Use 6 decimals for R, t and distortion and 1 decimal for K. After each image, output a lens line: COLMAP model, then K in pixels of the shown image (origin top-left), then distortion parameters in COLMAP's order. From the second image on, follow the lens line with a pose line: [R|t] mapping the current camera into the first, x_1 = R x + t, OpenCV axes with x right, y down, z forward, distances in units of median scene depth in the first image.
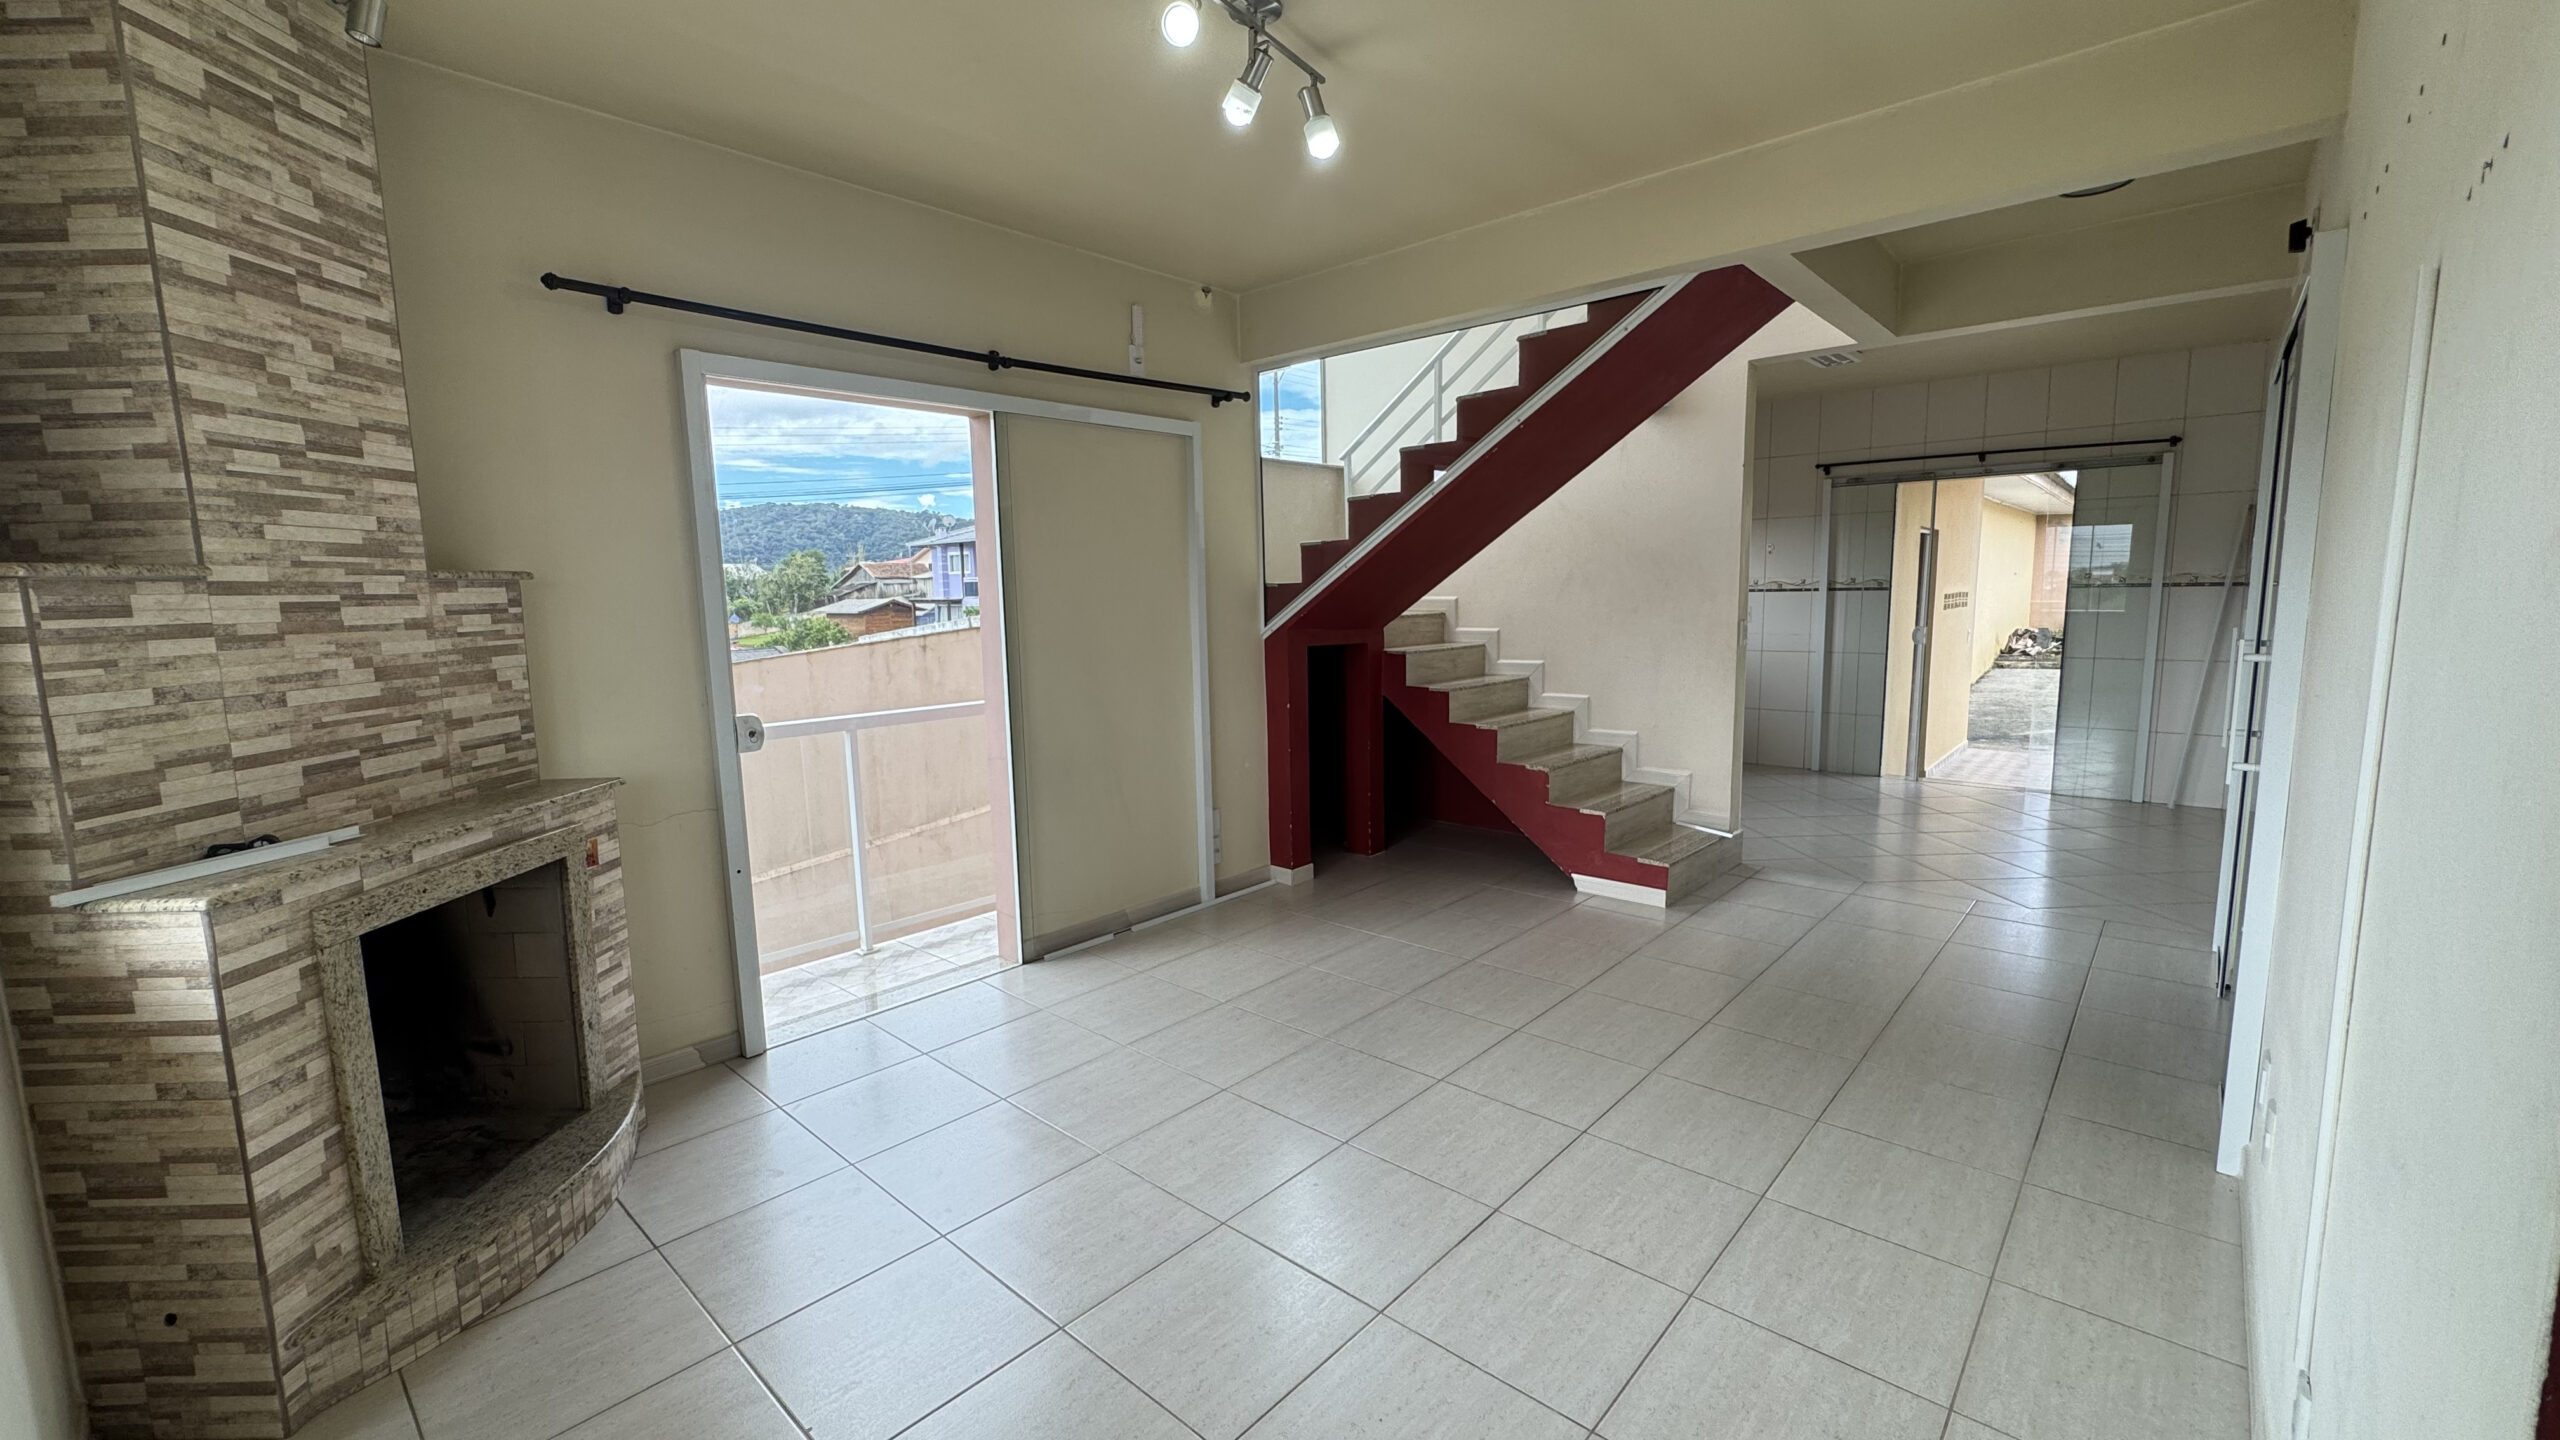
lens RADIAL K [[1035.3, 0, 1277.8], [0, 1035.3, 721.7], [0, 0, 1]] dist [-0.001406, -0.000401]
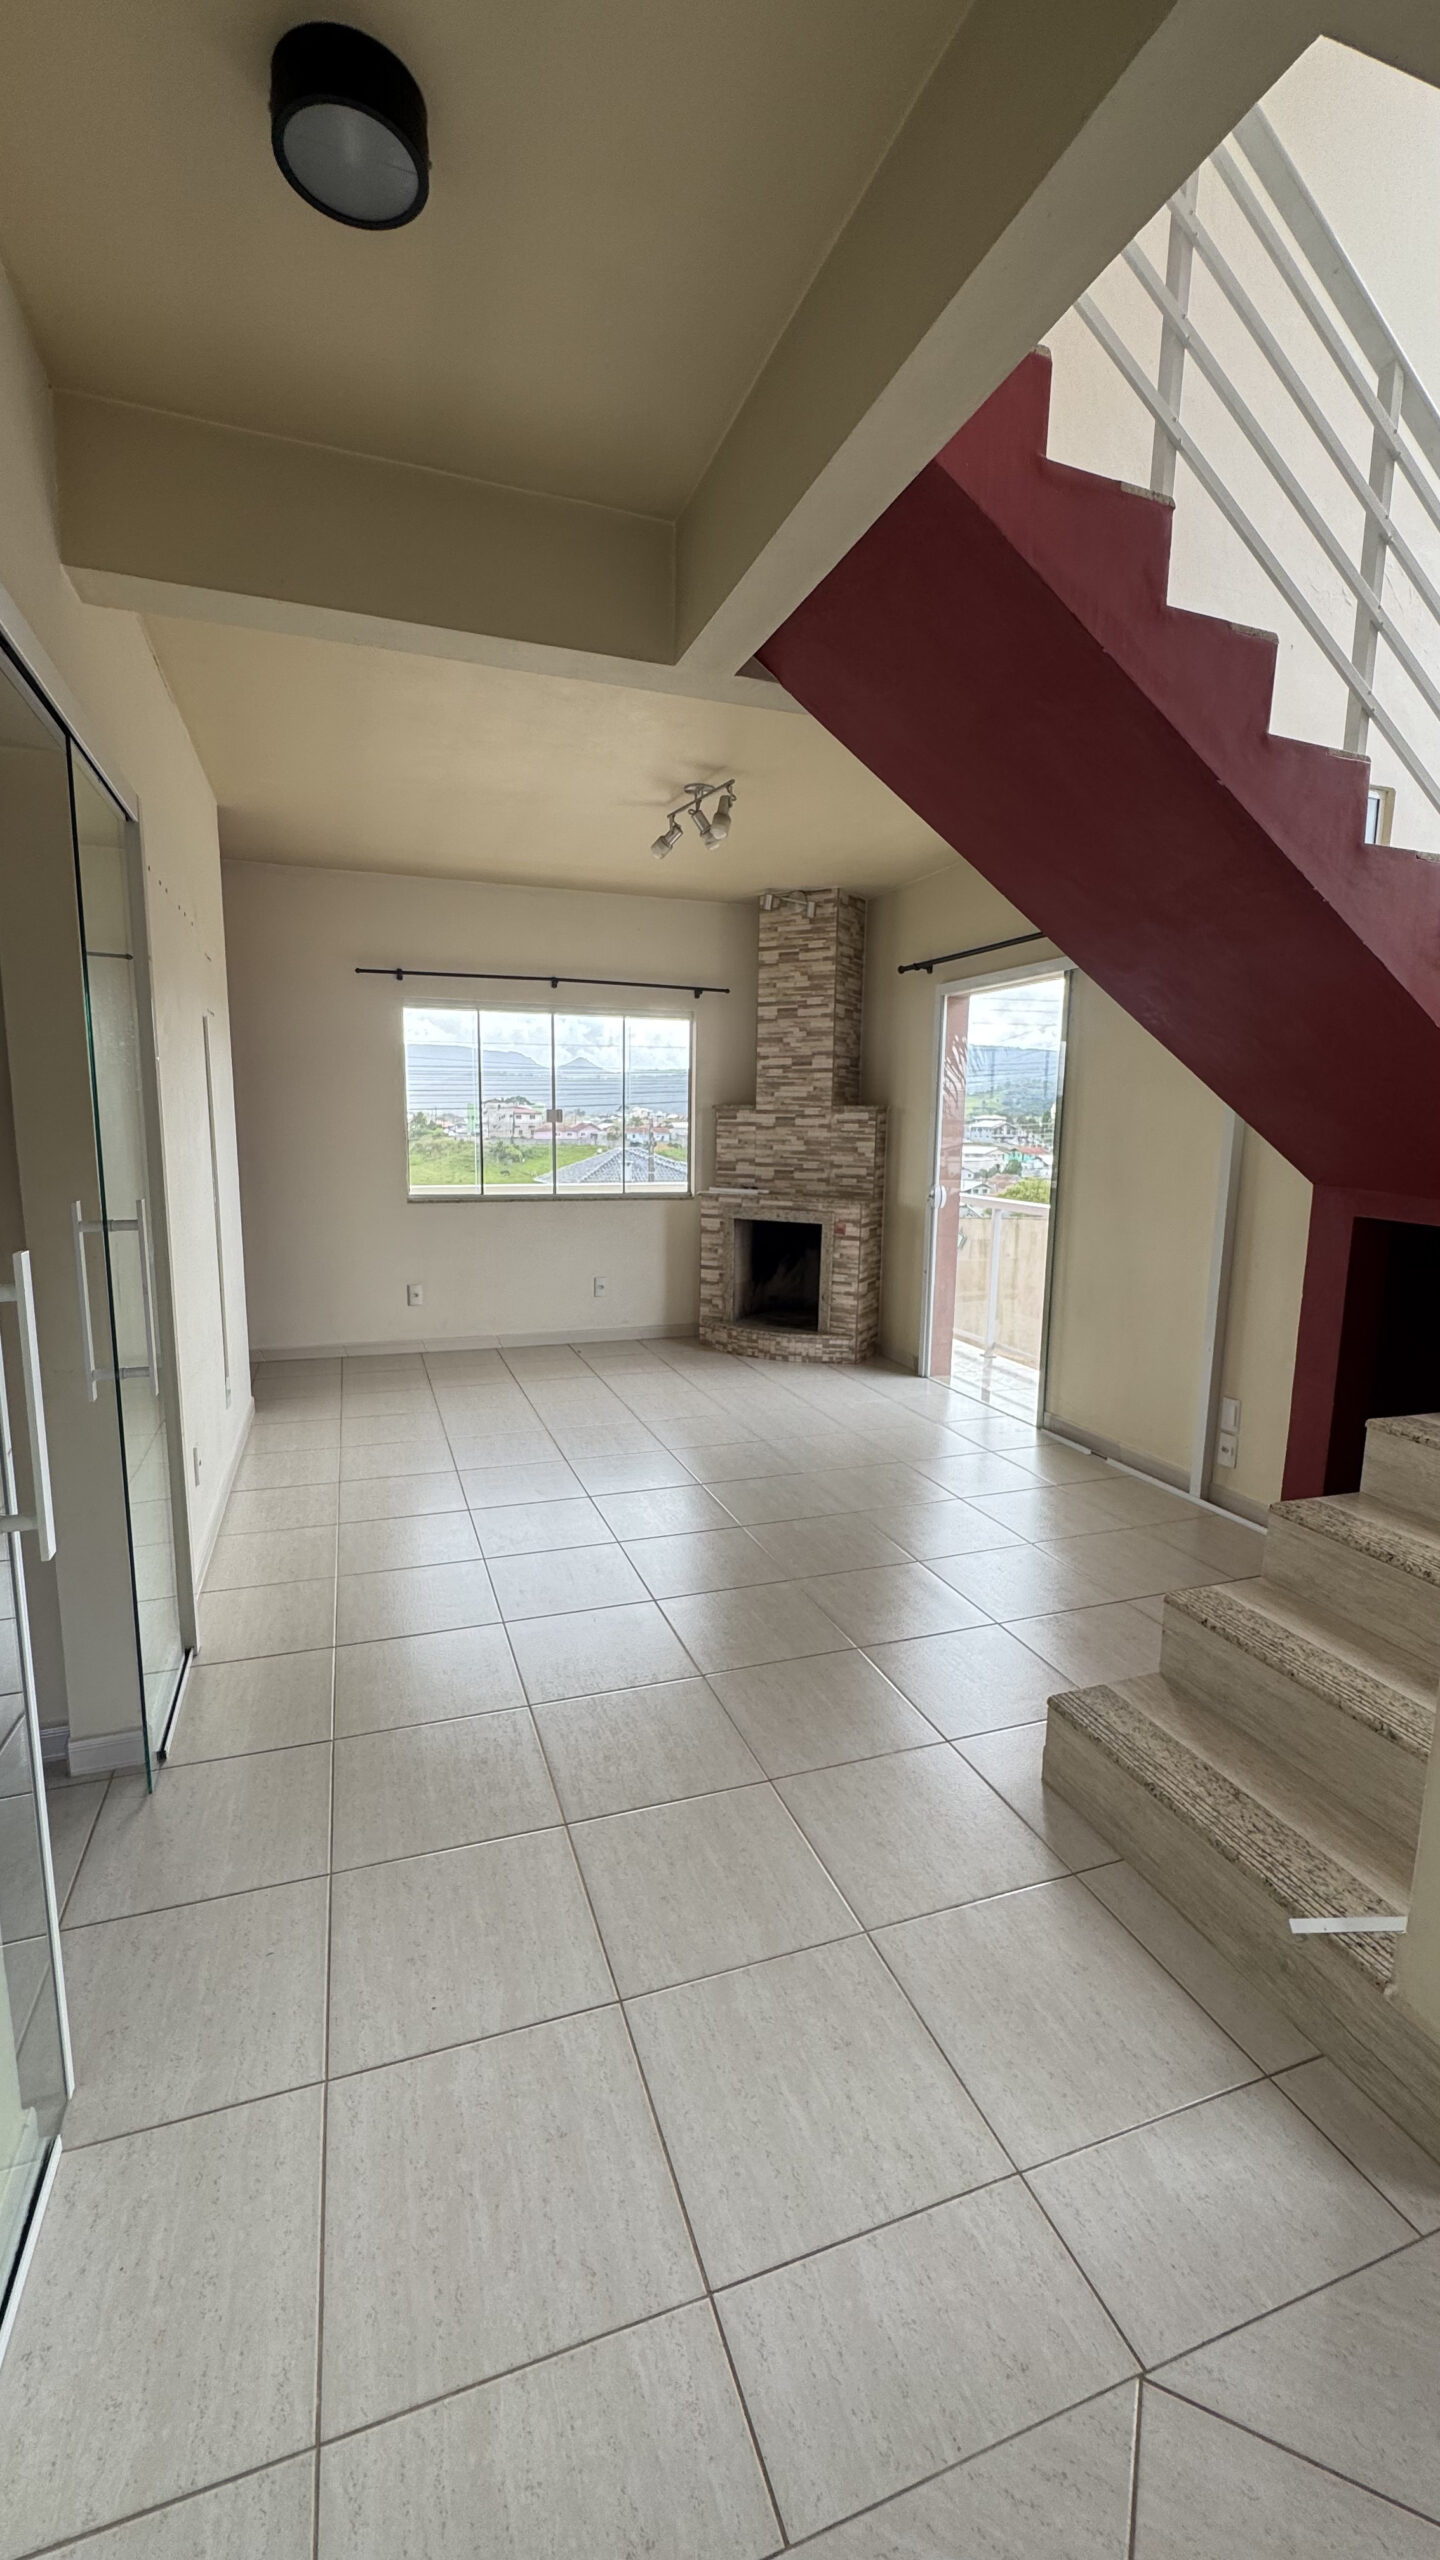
lens RADIAL K [[1035.3, 0, 714.2], [0, 1035.3, 1276.5], [0, 0, 1]] dist [-0.001406, -0.000401]
pose [[-0.482537, 0.143731, -0.864002, 1.738811], [-0.116402, 0.967170, 0.225903, -0.303003], [0.868106, 0.209578, -0.449965, 2.137563]]
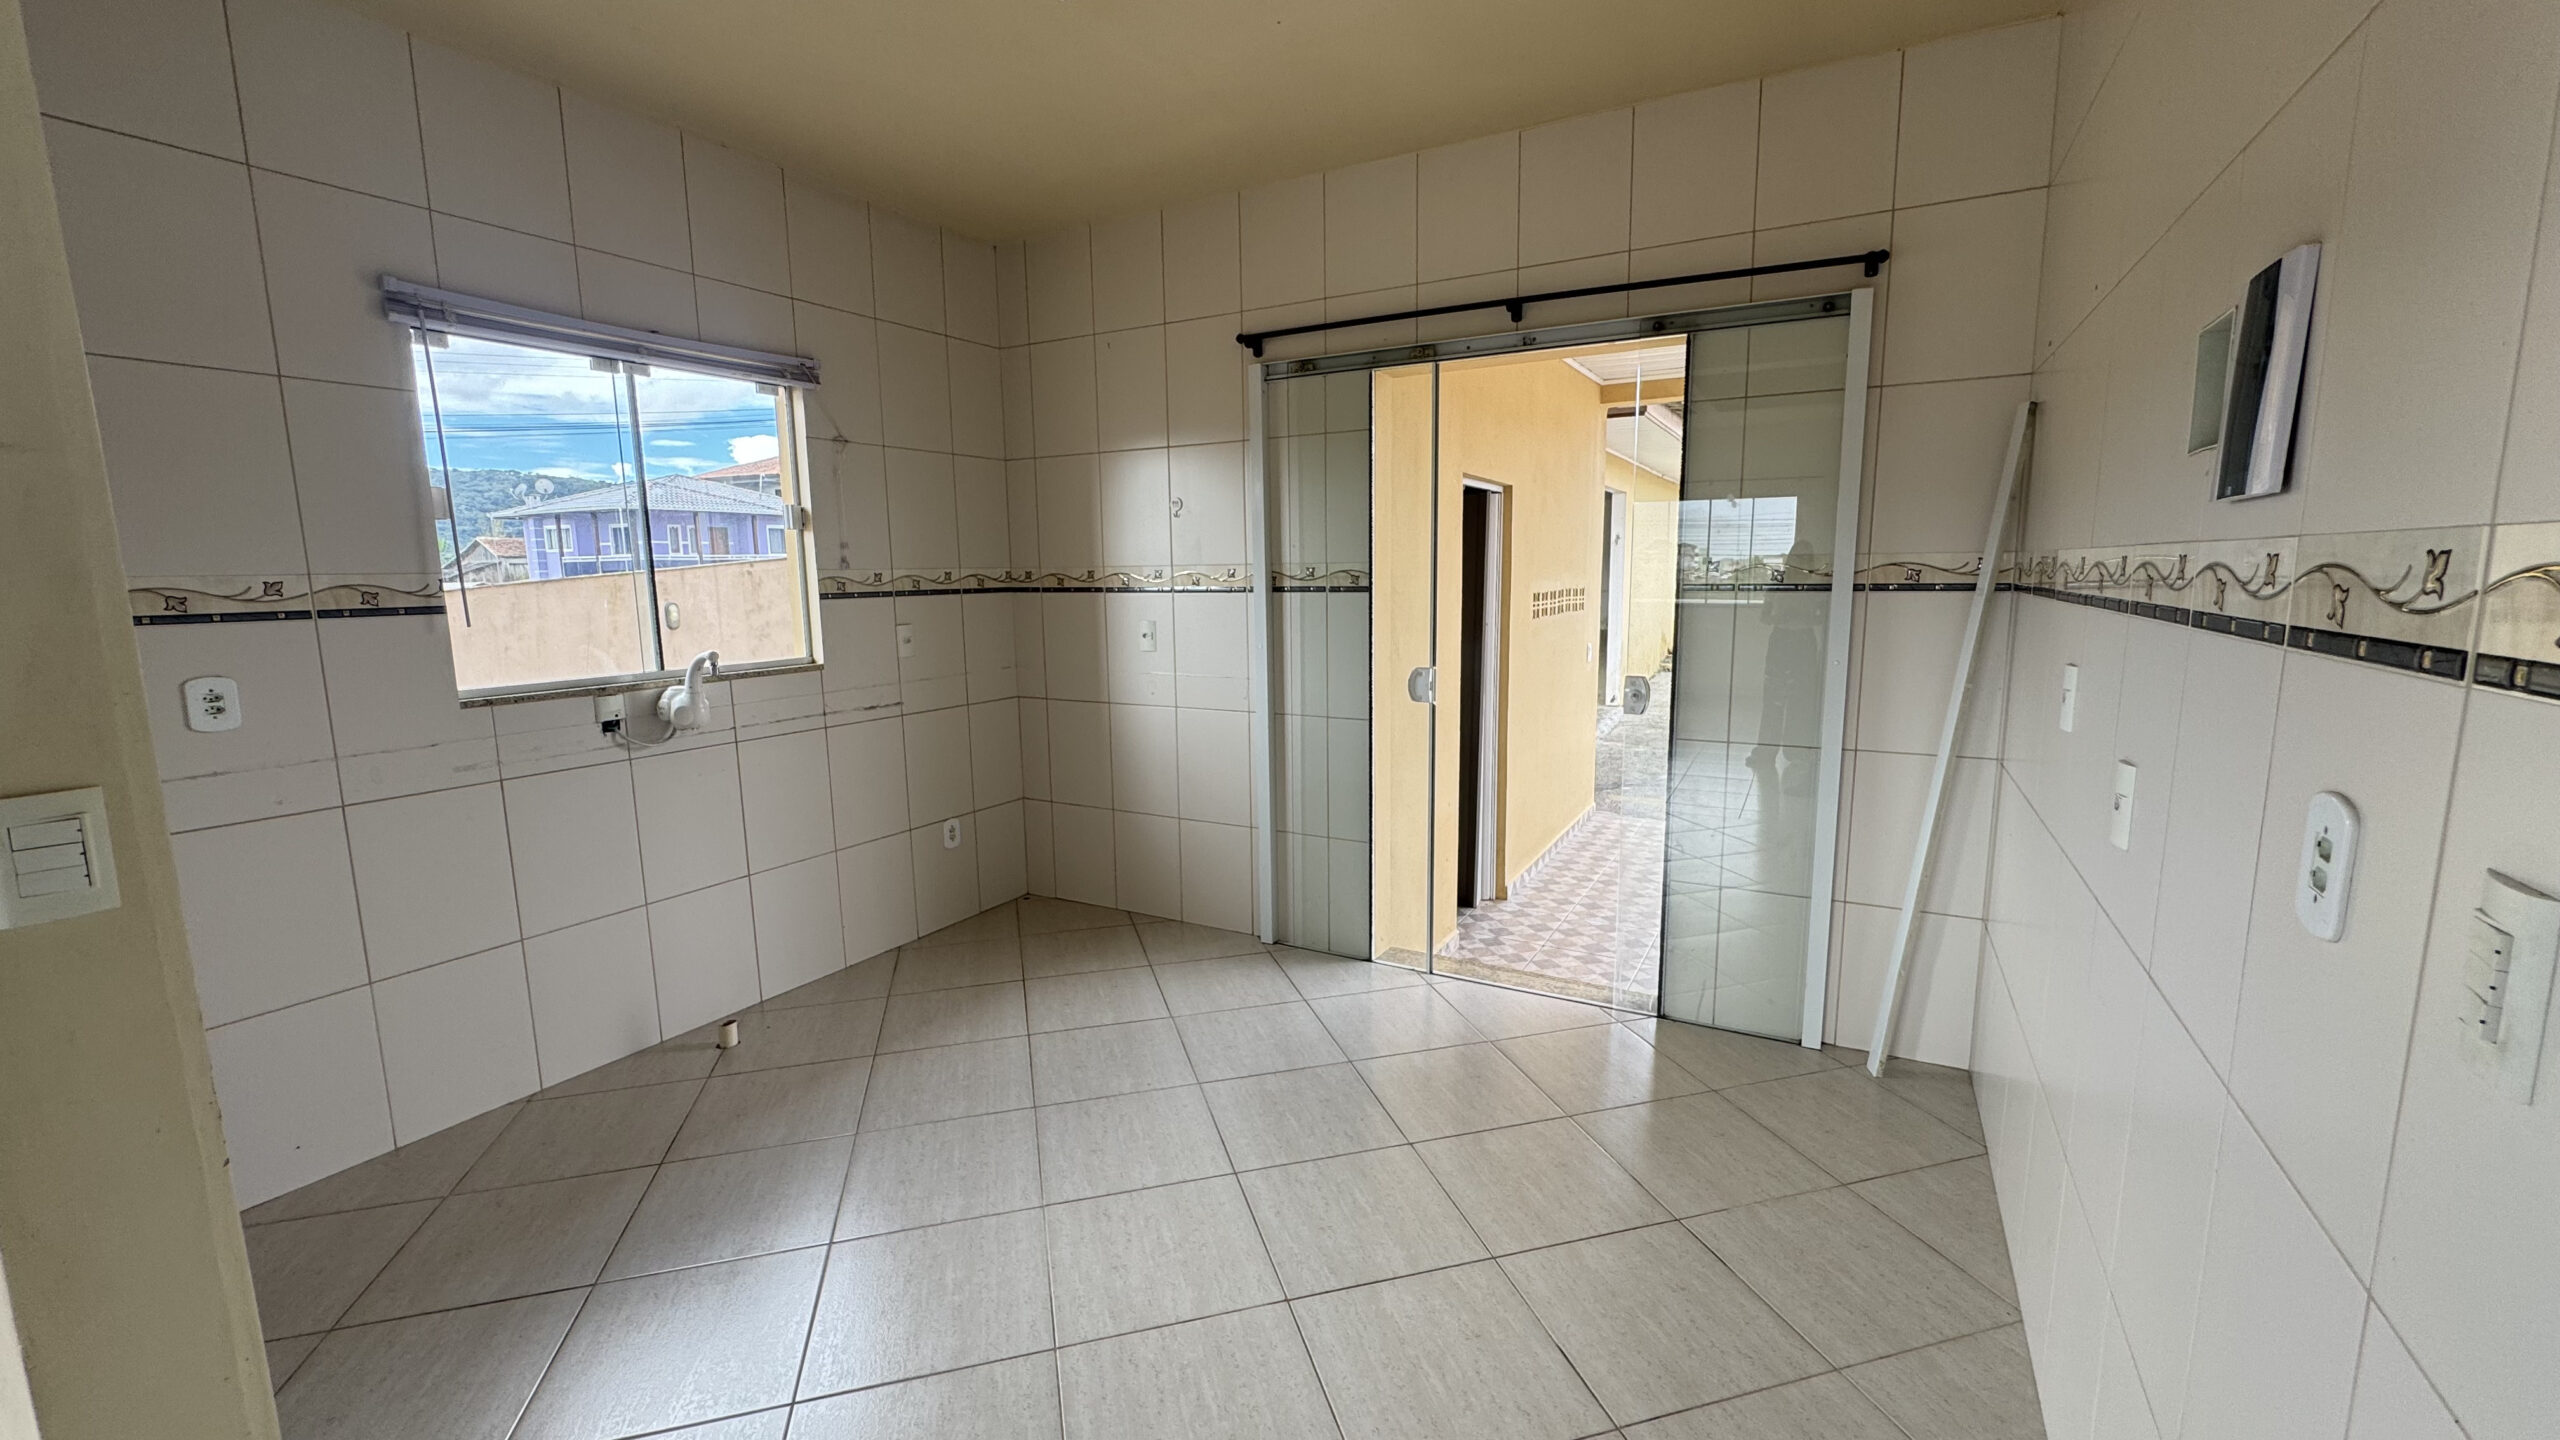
lens RADIAL K [[1035.3, 0, 1283.0], [0, 1035.3, 721.8], [0, 0, 1]] dist [-0.001406, -0.000401]
pose [[0.974089, -0.026689, 0.224584, 0.430874], [0.023184, 0.999565, 0.018230, -0.073678], [-0.224973, -0.012551, 0.974284, 0.519635]]
